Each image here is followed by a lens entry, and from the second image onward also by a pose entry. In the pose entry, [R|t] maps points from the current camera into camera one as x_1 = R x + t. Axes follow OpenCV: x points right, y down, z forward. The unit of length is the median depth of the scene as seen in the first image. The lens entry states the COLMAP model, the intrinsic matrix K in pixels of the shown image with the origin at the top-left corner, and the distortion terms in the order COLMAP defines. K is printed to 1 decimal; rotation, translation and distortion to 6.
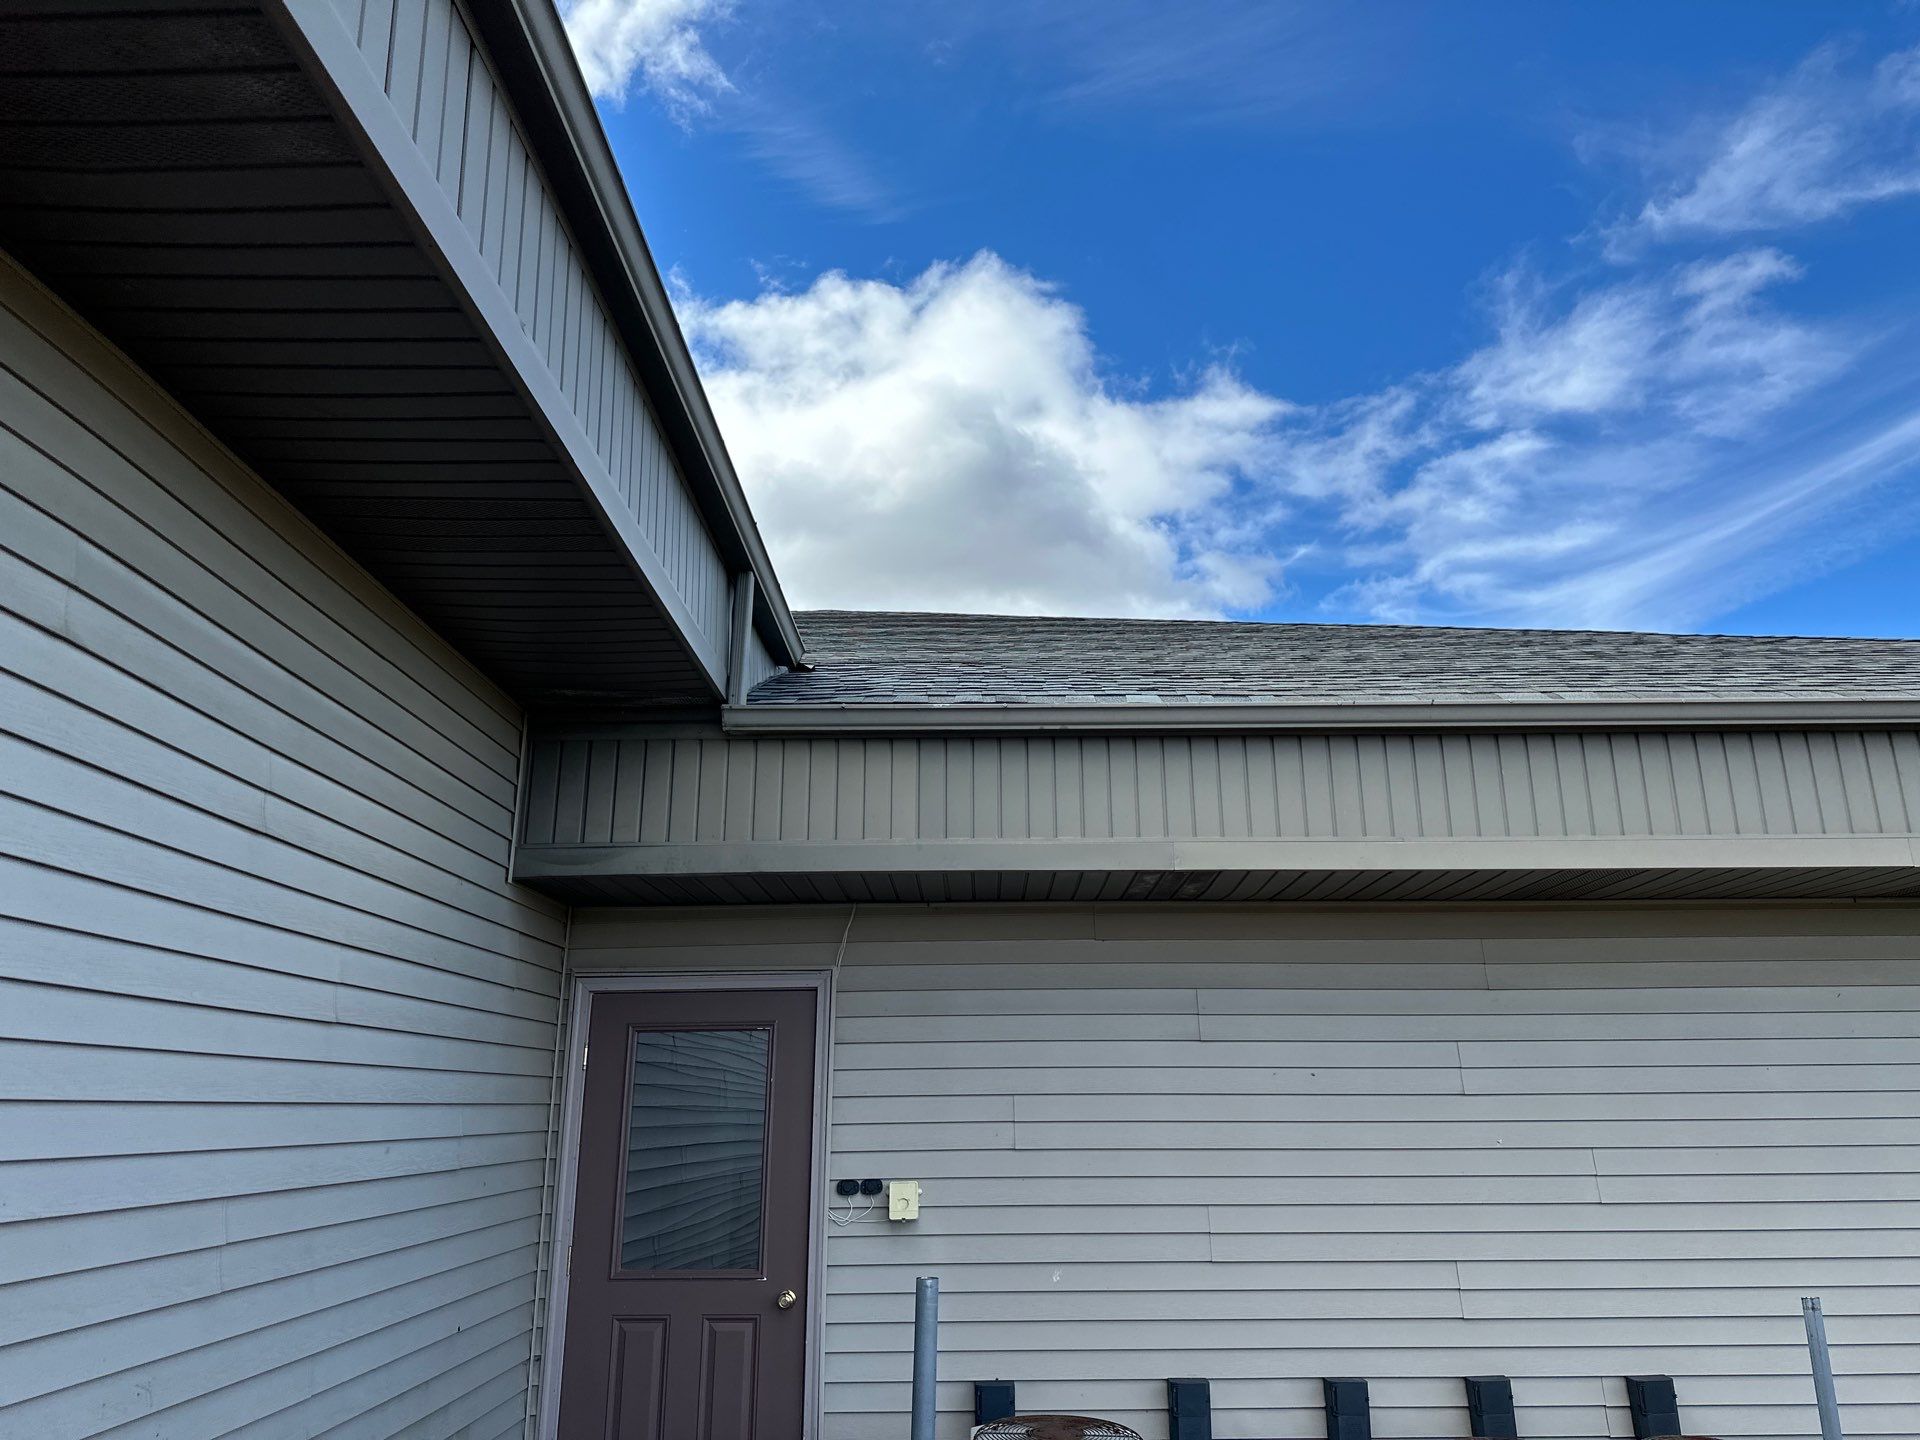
lens RADIAL K [[1334.6, 0, 990.7], [0, 1334.6, 717.0], [0, 0, 1]] dist [0.121075, -0.089570]
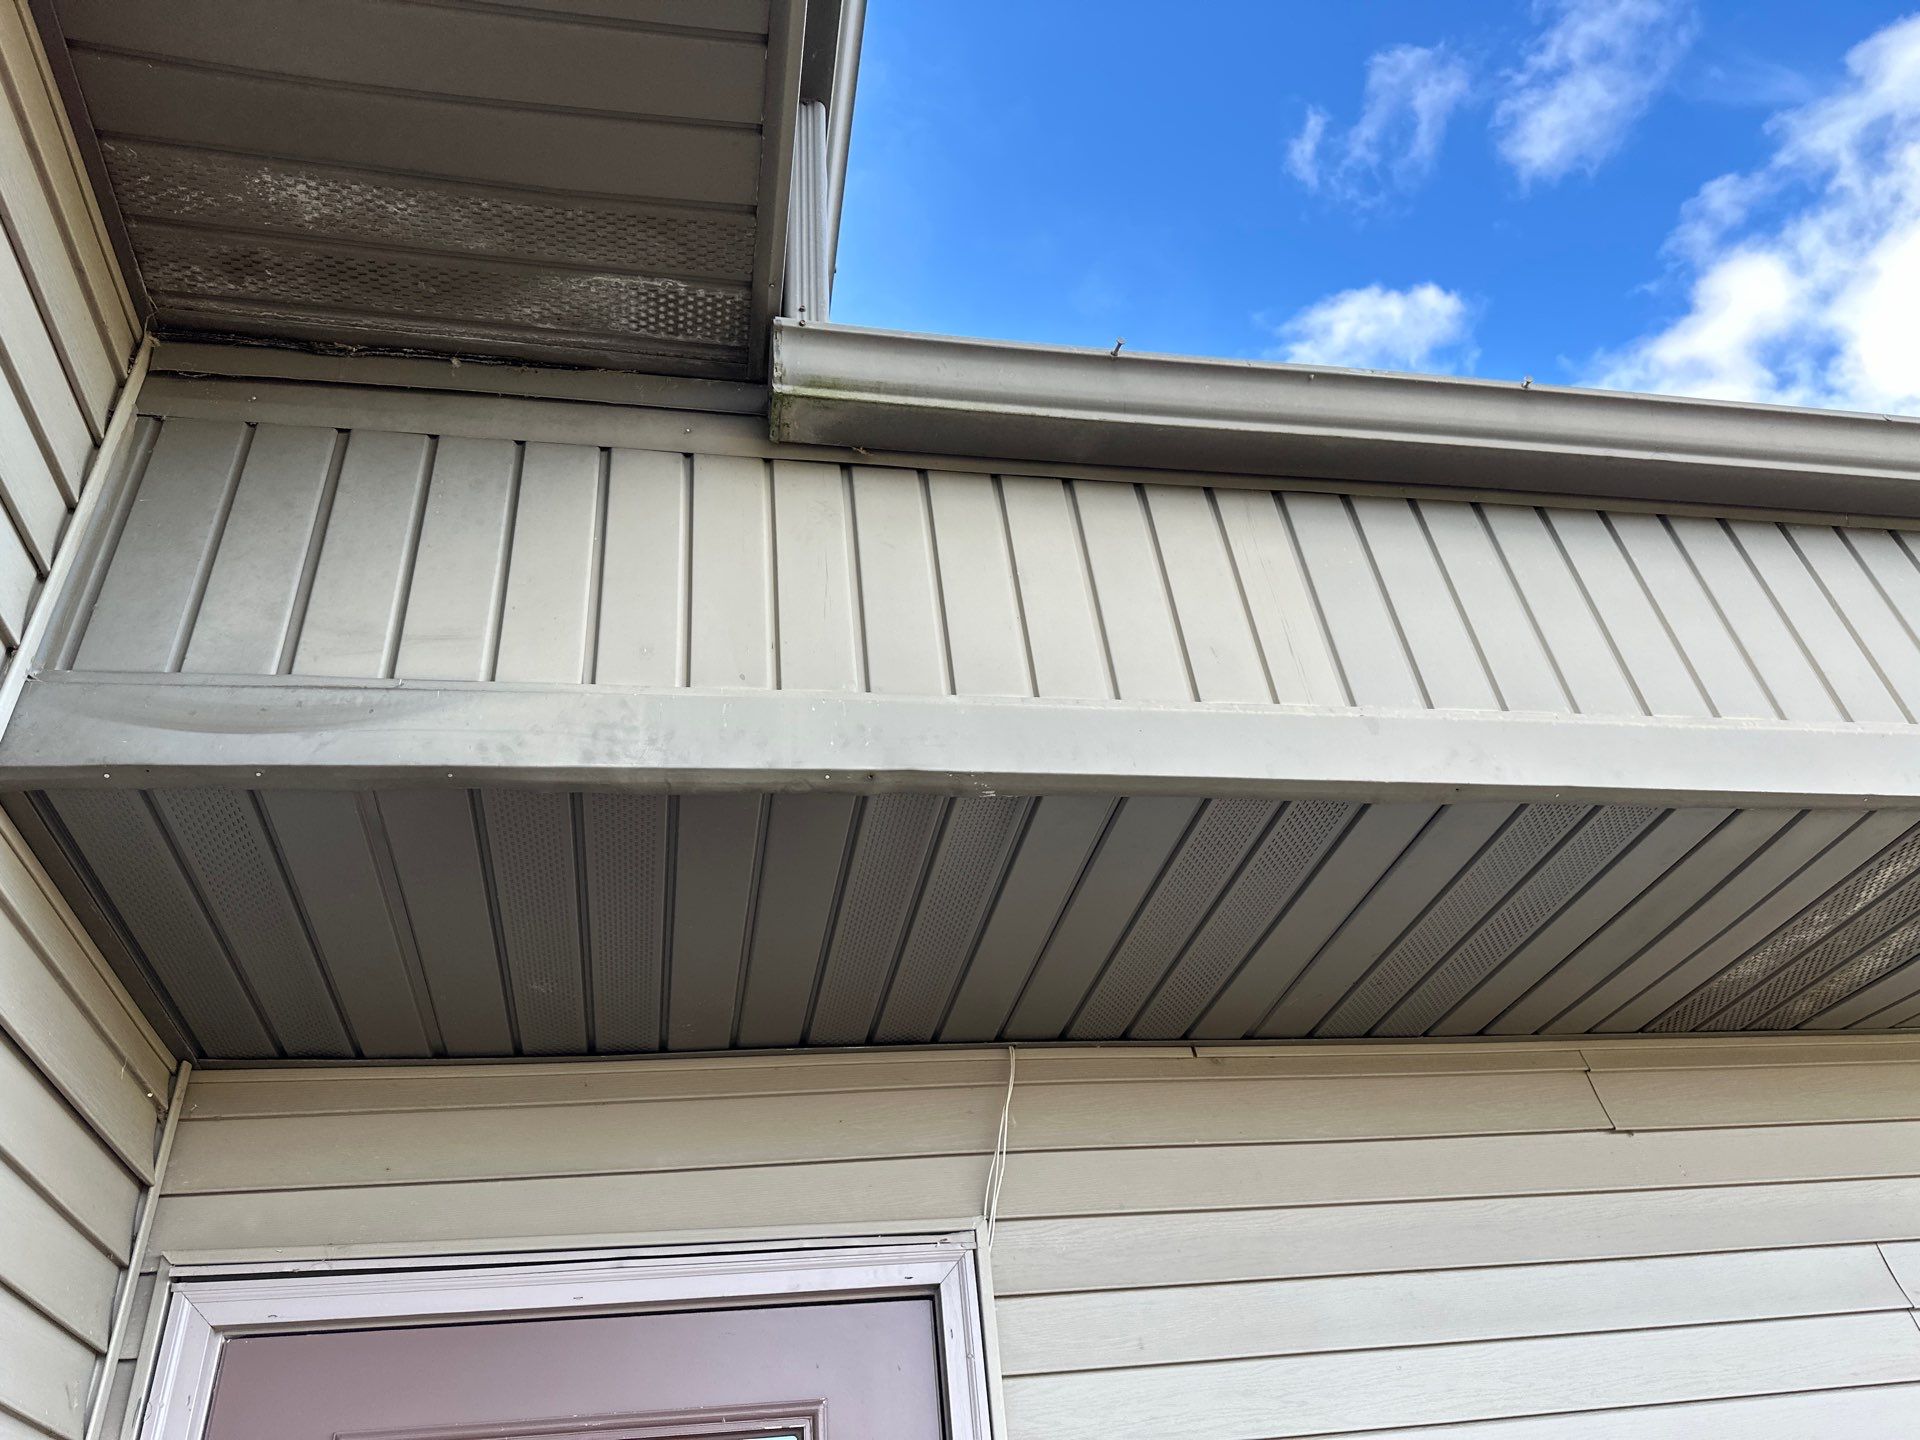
lens RADIAL K [[1319.7, 0, 954.2], [0, 1319.7, 729.4], [0, 0, 1]] dist [0.065871, -0.089003]
pose [[0.979434, 0.032495, 0.199130, -0.203677], [0.039340, 0.937247, -0.346440, 0.193199], [-0.197891, 0.347149, 0.916693, 0.665856]]
